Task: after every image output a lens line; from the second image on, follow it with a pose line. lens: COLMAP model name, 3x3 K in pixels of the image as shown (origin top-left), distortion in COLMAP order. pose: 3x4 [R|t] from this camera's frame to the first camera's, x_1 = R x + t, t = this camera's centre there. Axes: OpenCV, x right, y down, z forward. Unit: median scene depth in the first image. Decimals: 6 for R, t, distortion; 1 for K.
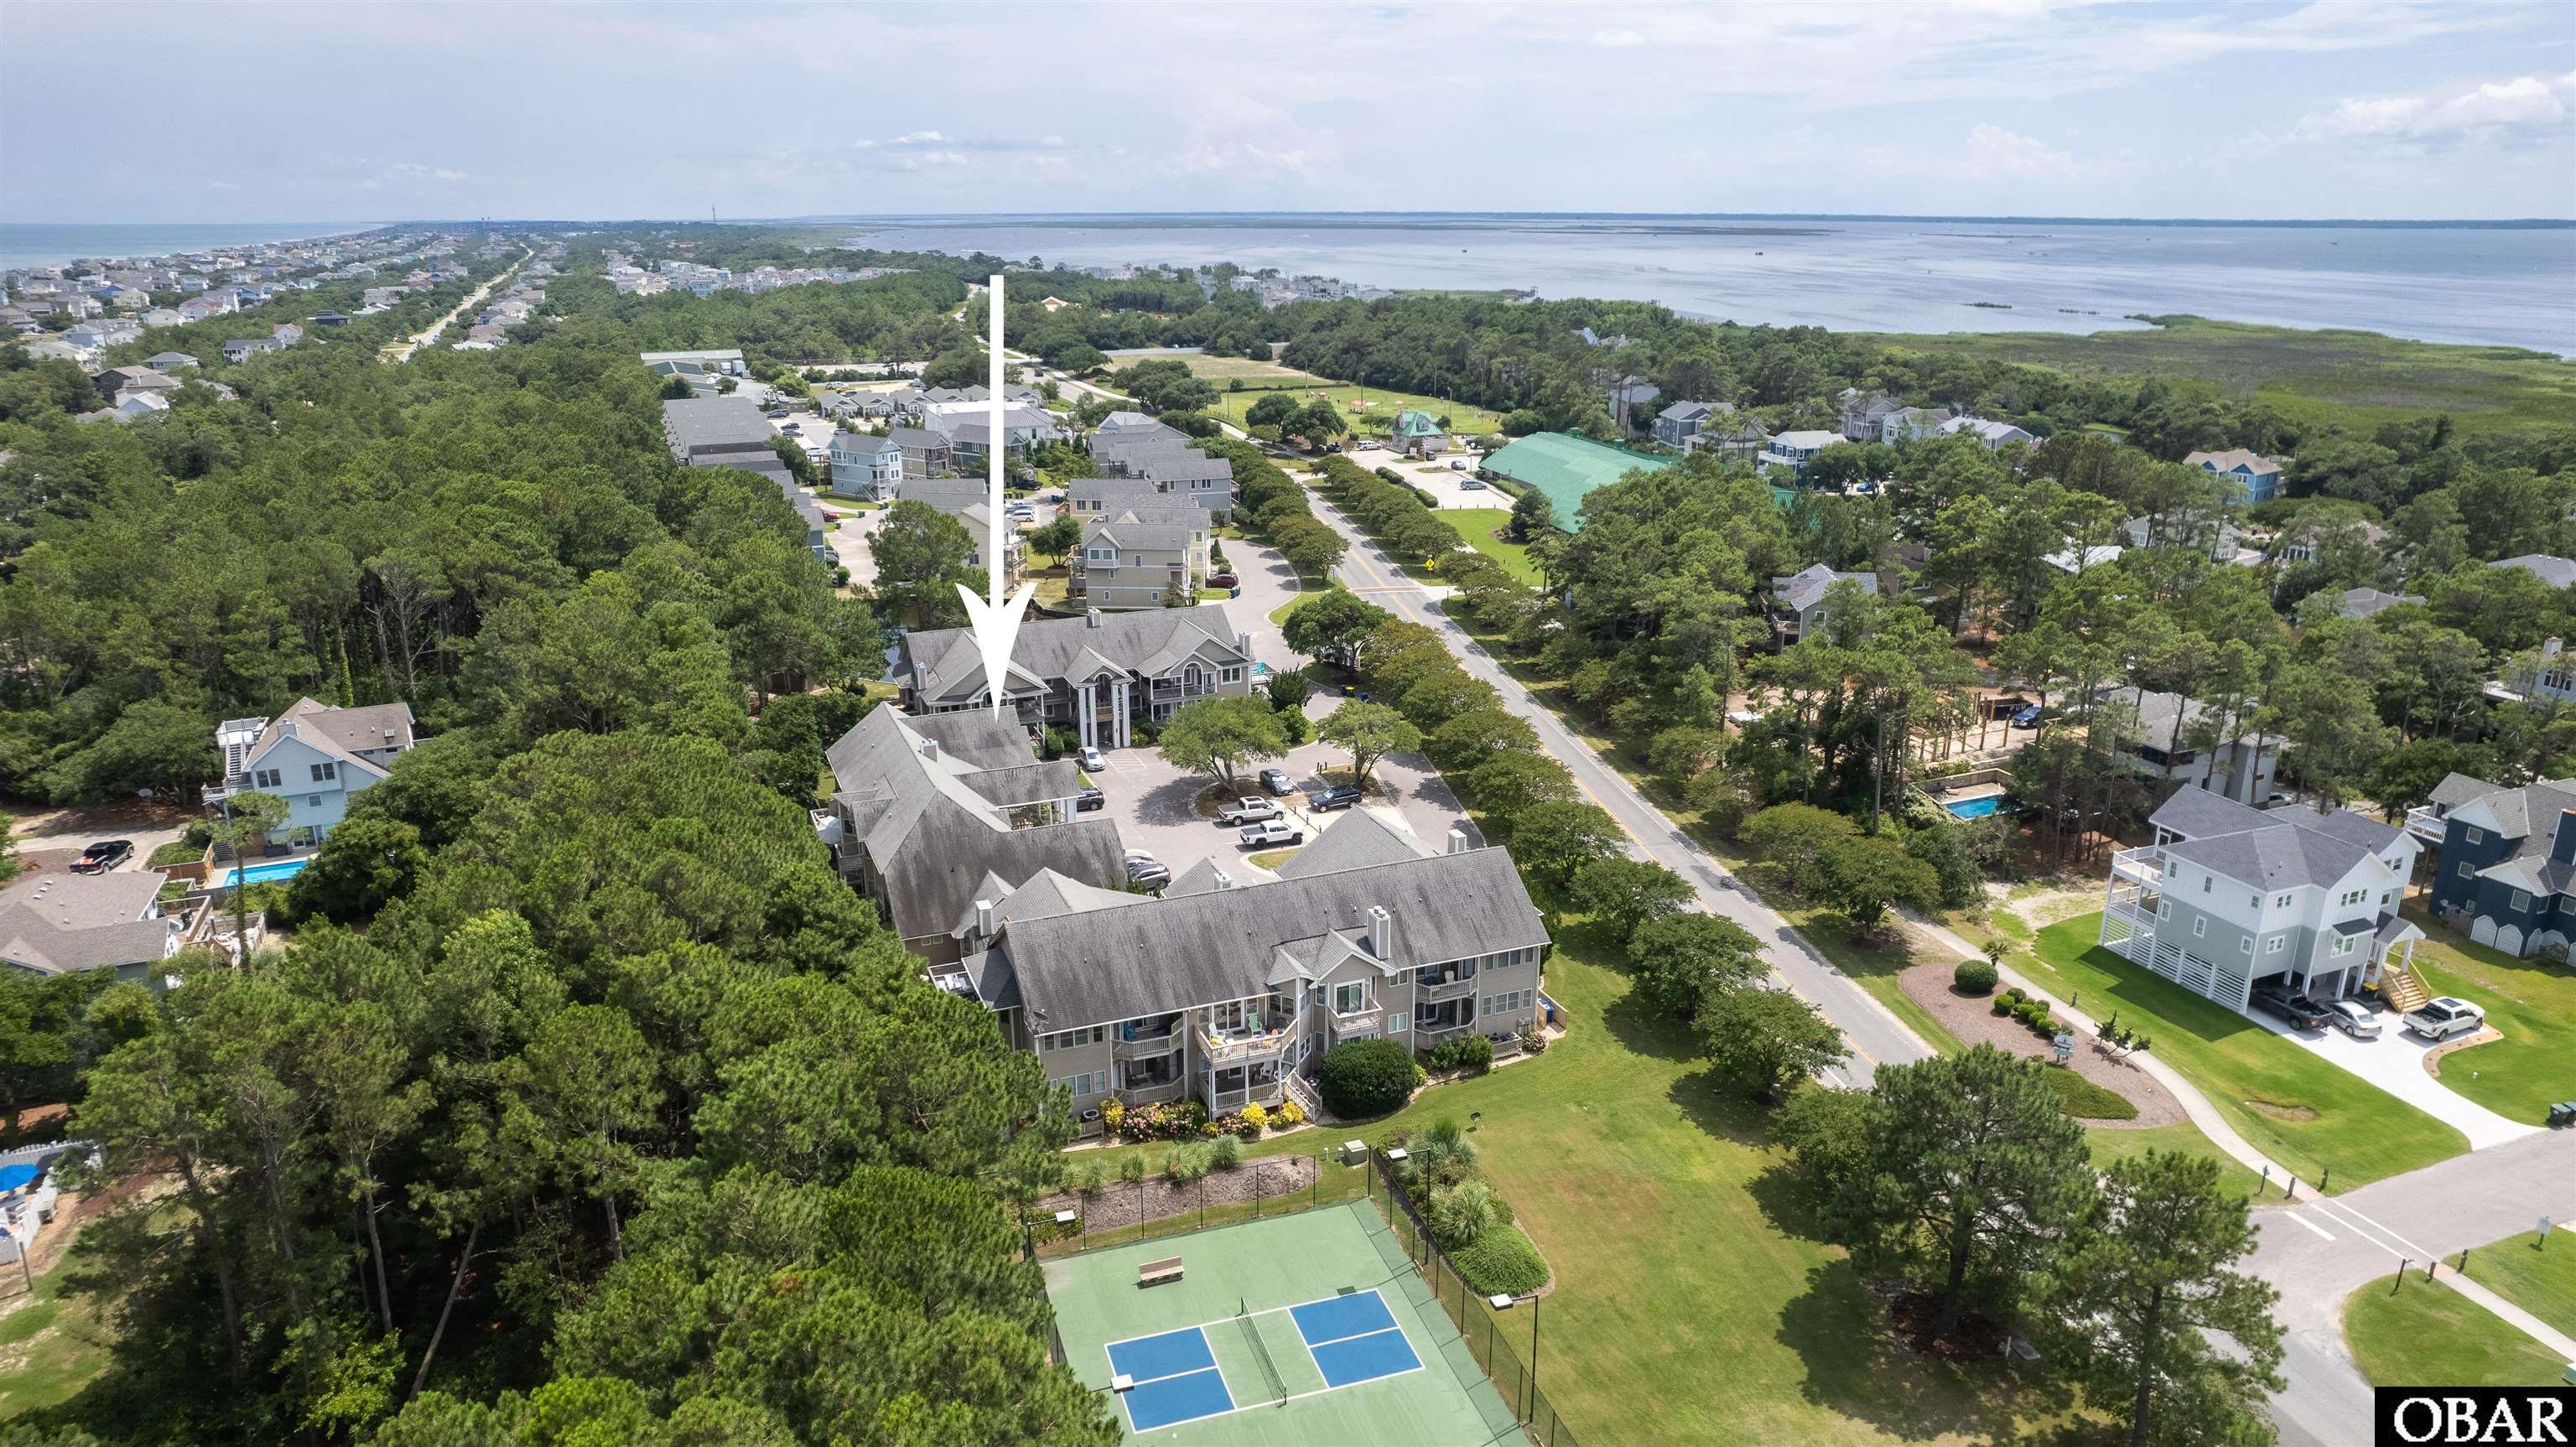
lens RADIAL K [[1569.8, 0, 1288.0], [0, 1569.8, 723.5], [0, 0, 1]] dist [-0.060009, 0.036248]
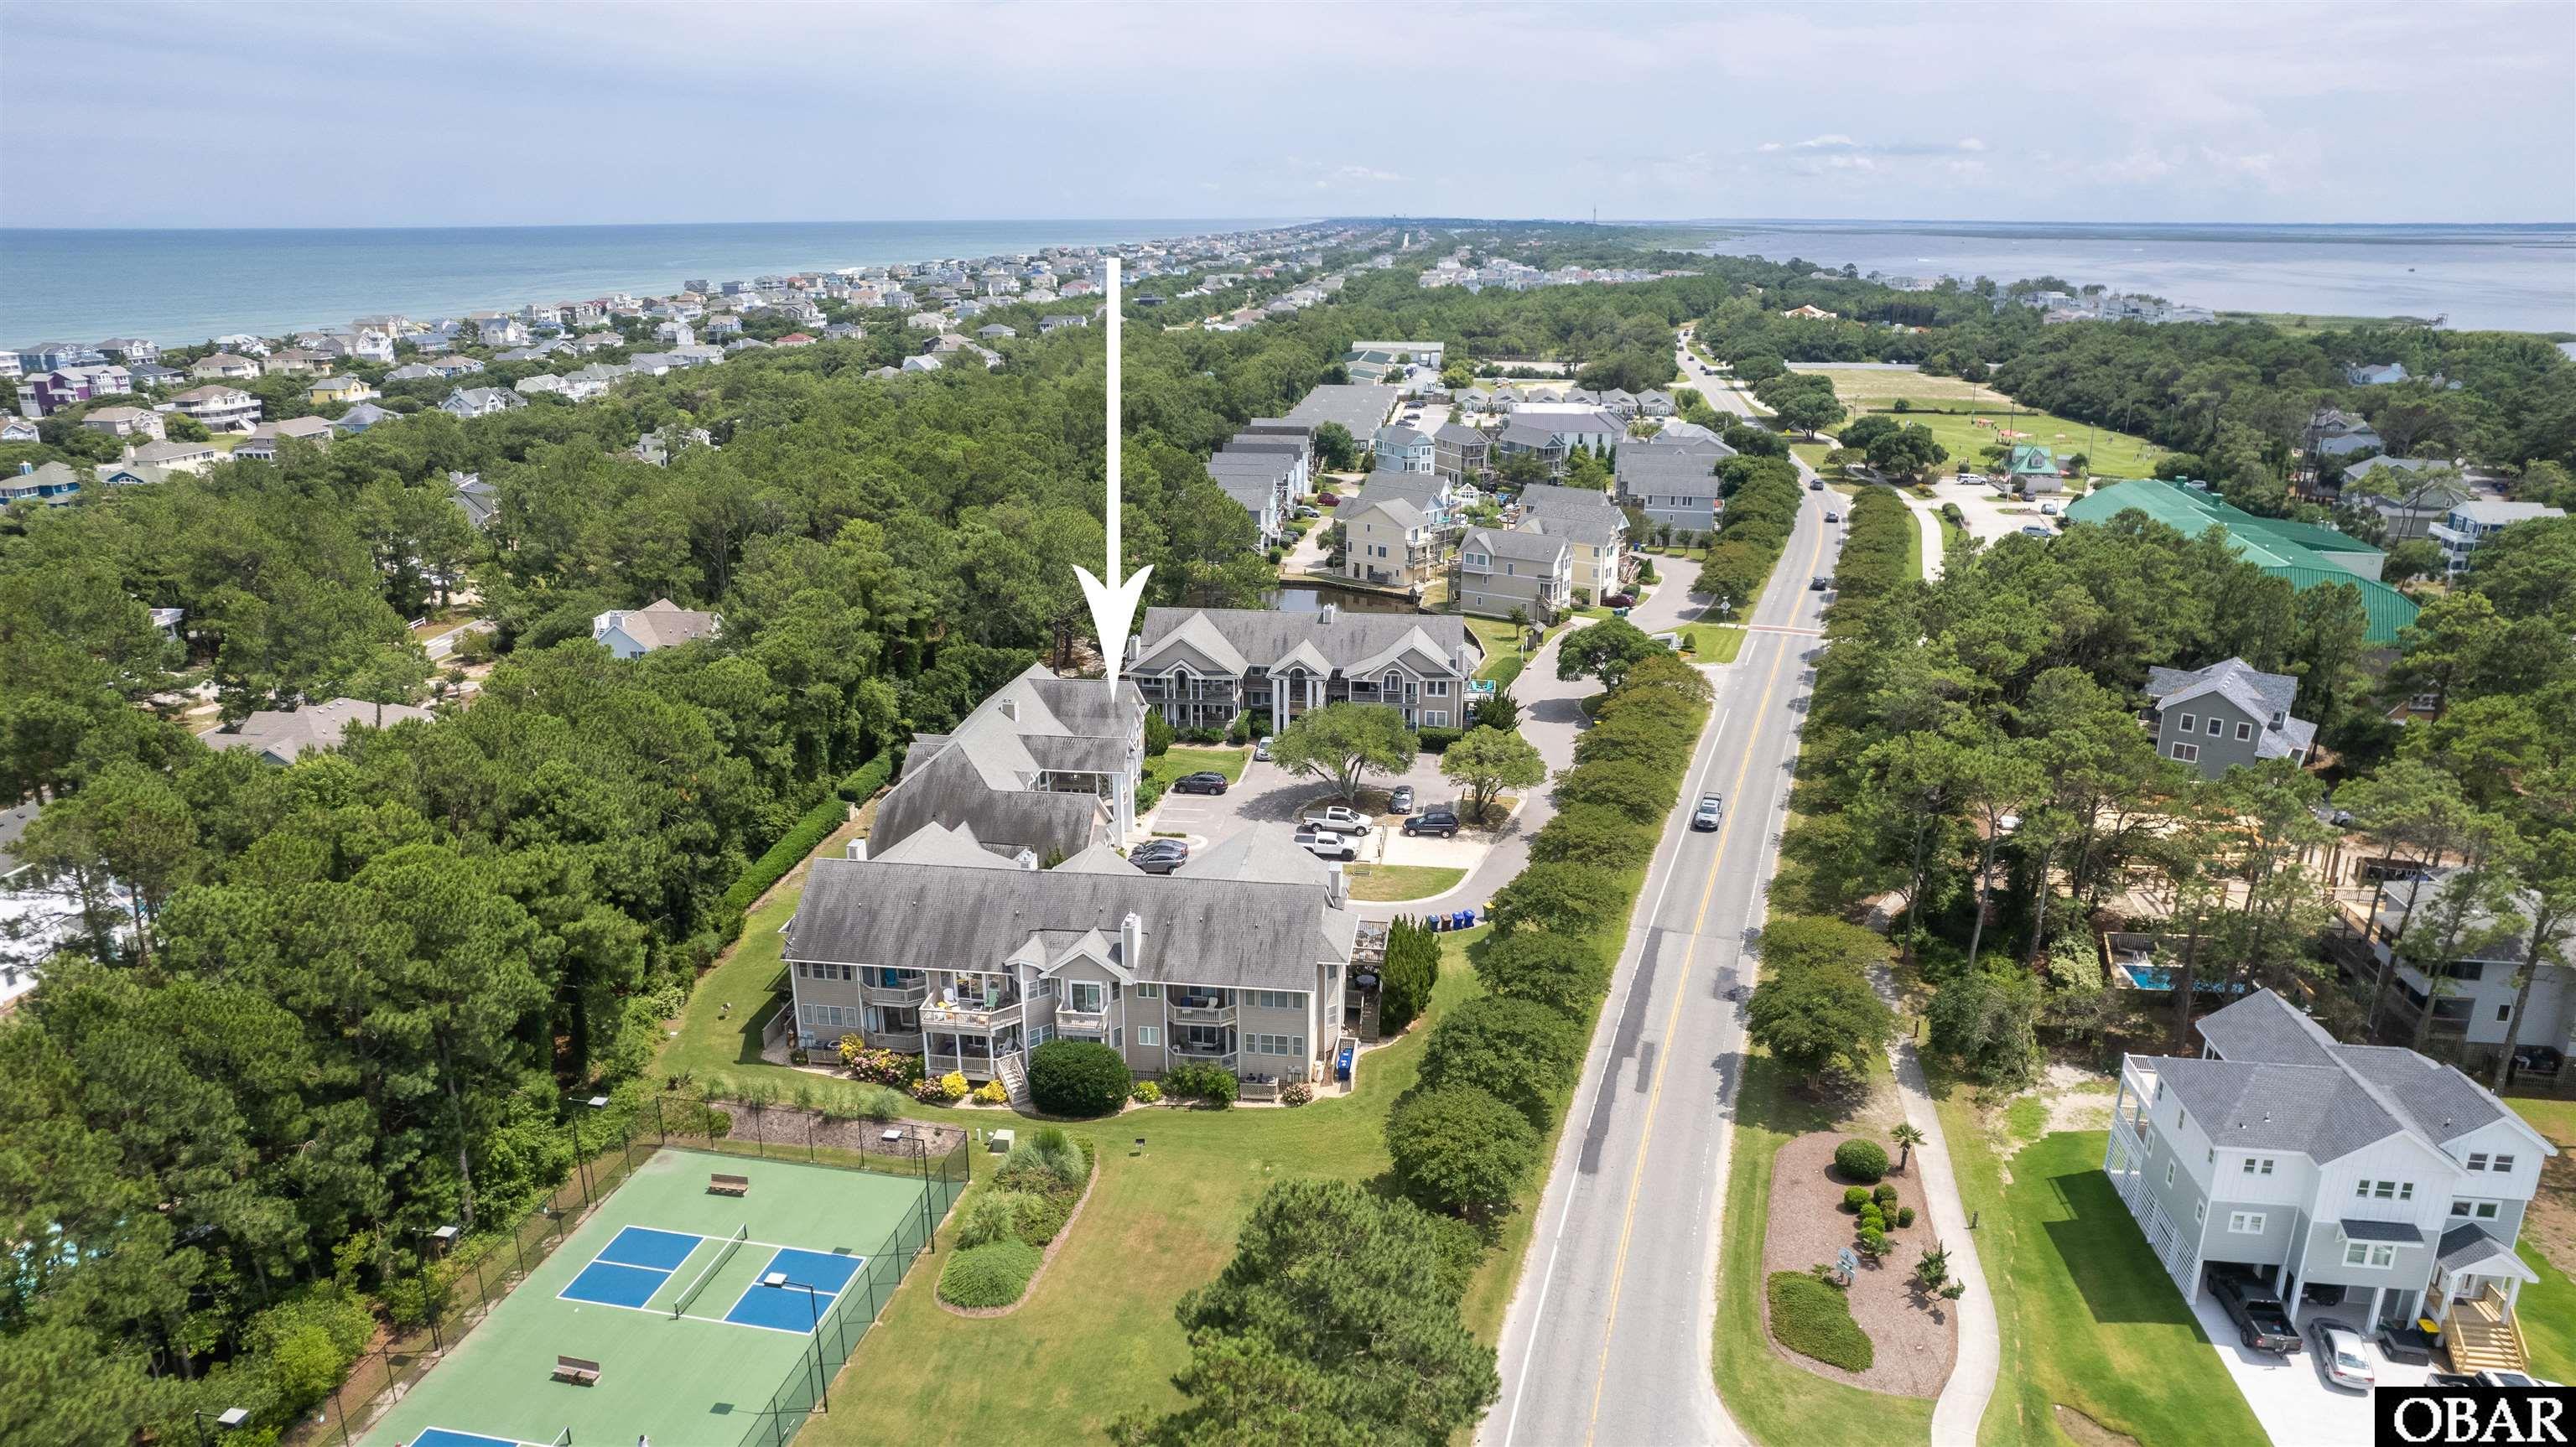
lens RADIAL K [[1569.8, 0, 1288.0], [0, 1569.8, 723.5], [0, 0, 1]] dist [-0.060009, 0.036248]
pose [[0.883216, 0.146032, -0.445651, 0.487289], [-0.146828, 0.988613, 0.032959, -0.042262], [0.445389, 0.036324, 0.894600, 0.132534]]
